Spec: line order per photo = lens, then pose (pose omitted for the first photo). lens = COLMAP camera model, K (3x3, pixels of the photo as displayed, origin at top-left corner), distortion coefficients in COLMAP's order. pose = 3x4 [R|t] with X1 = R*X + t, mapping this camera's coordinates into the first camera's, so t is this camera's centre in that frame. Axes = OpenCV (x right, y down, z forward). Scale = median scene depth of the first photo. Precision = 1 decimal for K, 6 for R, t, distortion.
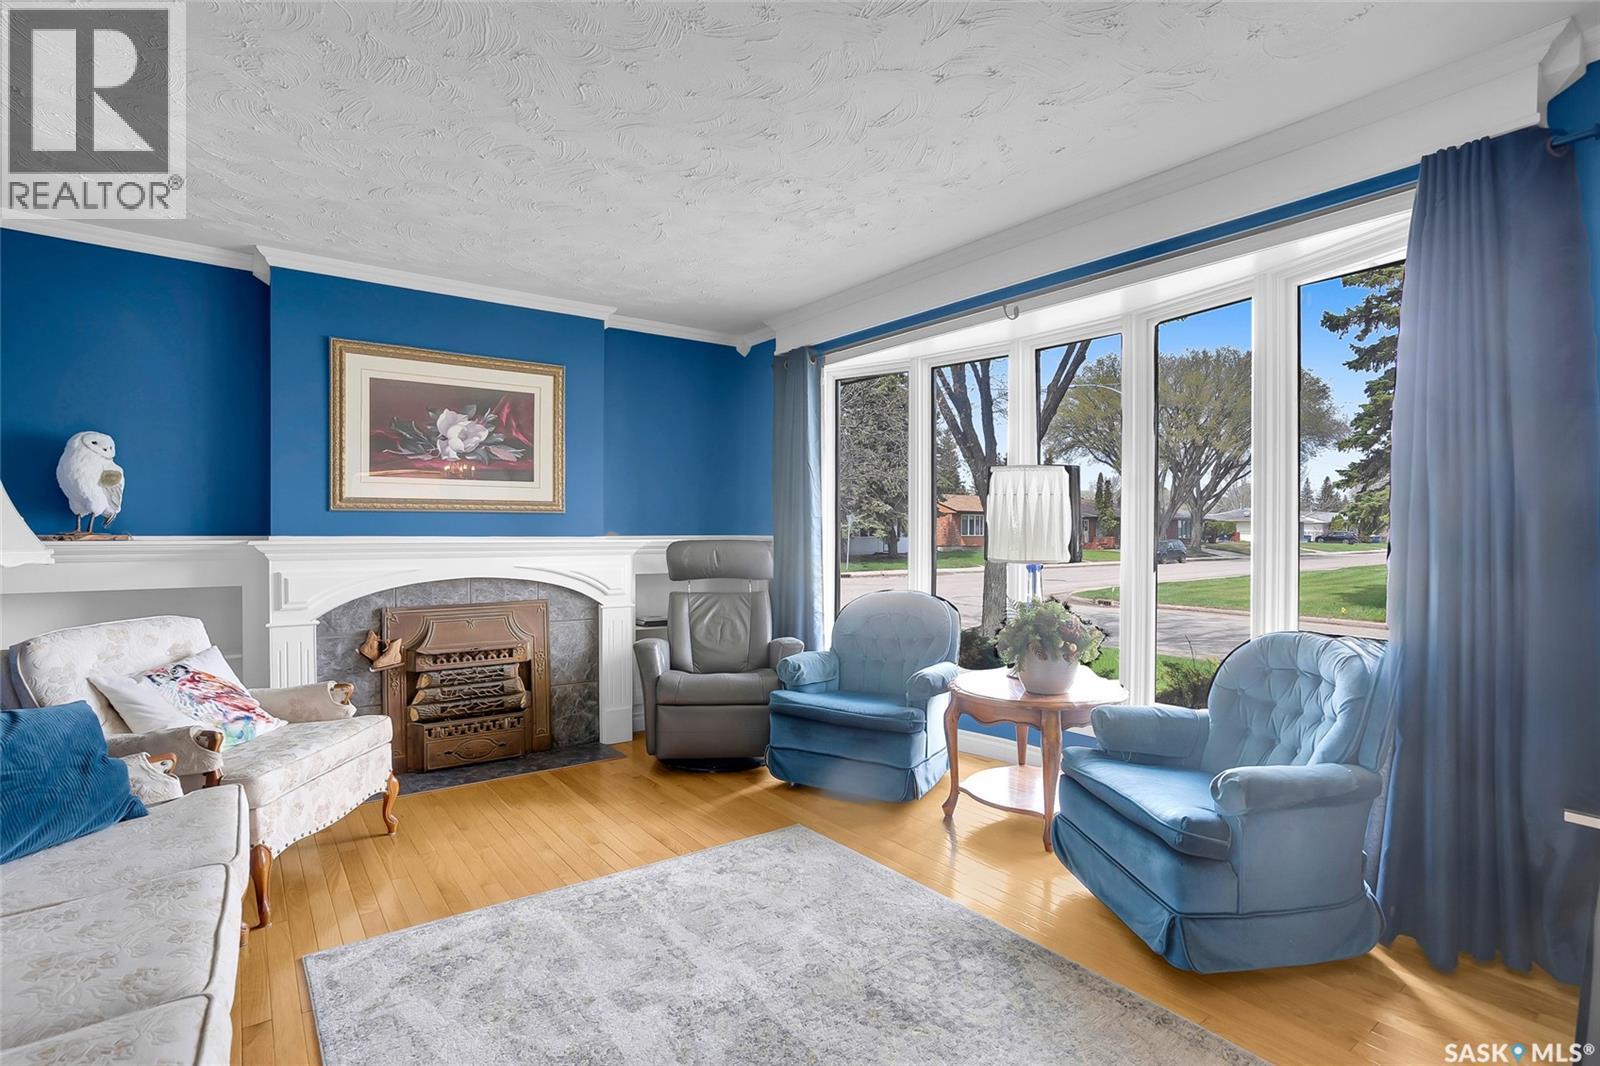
lens RADIAL K [[775.0, 0, 794.3], [0, 775.0, 545.4], [0, 0, 1]] dist [-0.056826, 0.030727]
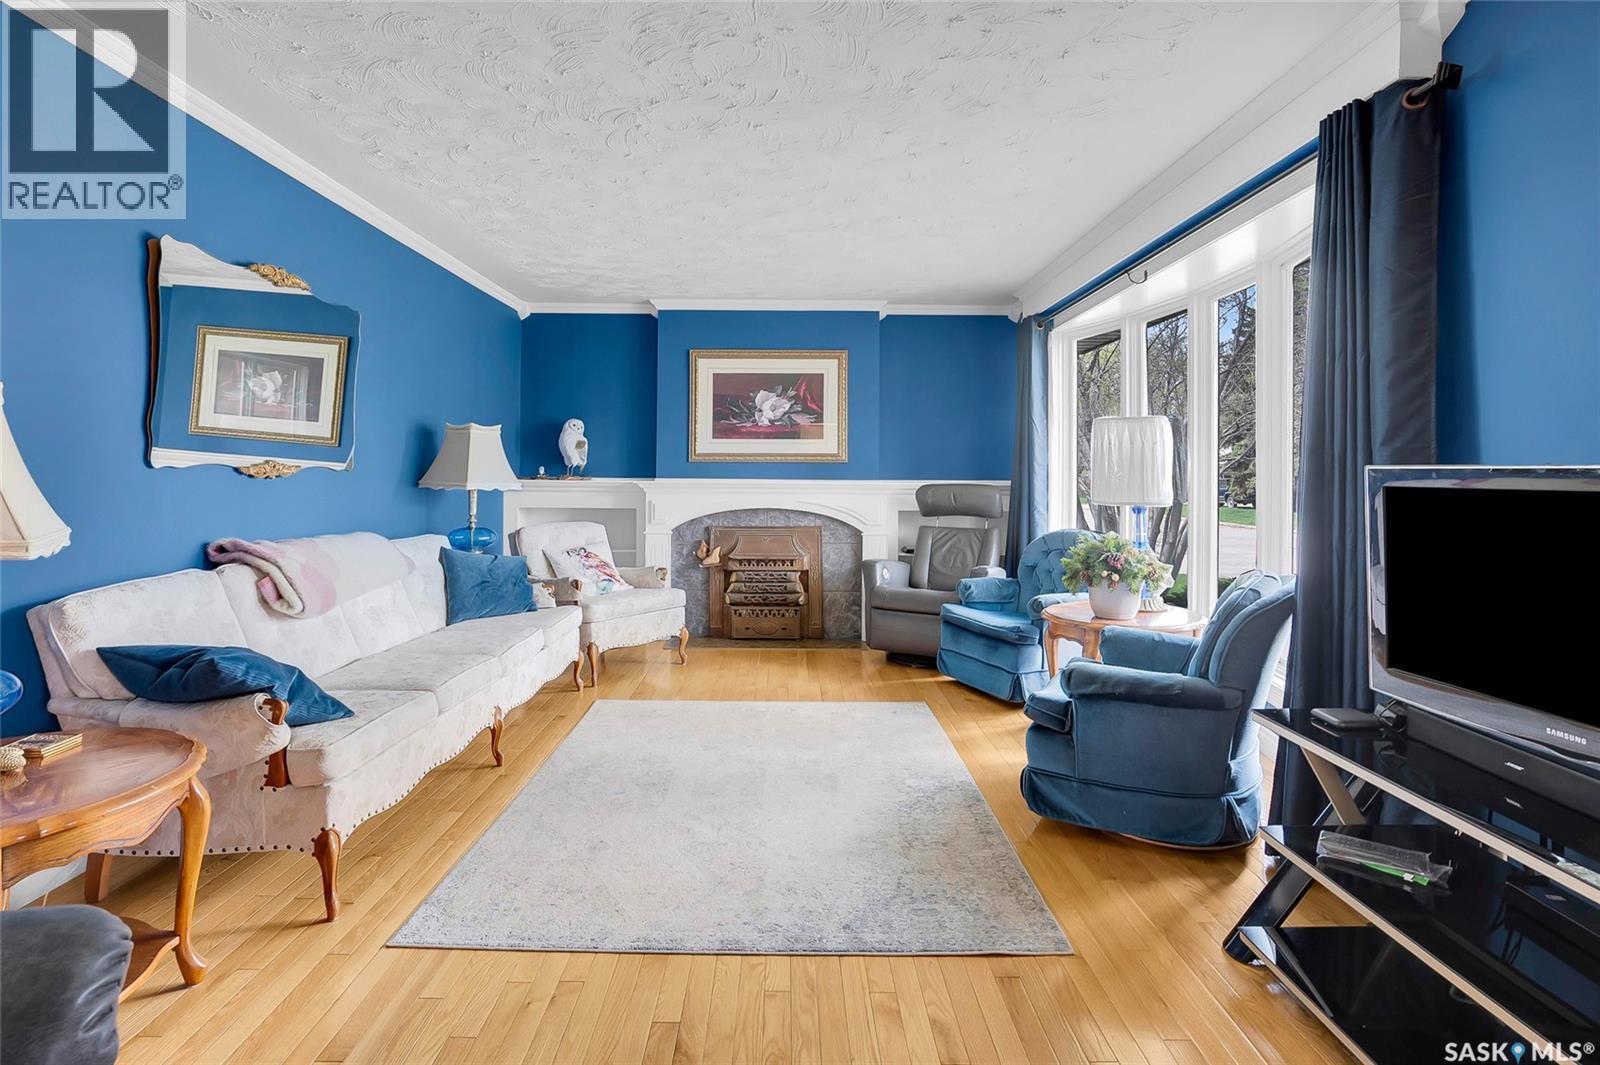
lens RADIAL K [[827.4, 0, 802.3], [0, 827.4, 466.5], [0, 0, 1]] dist [-0.061480, 0.039837]
pose [[0.809292, -0.004050, -0.587392, 0.541344], [-0.014351, 0.999541, -0.026664, 0.004629], [0.587231, 0.030009, 0.808863, -0.210329]]
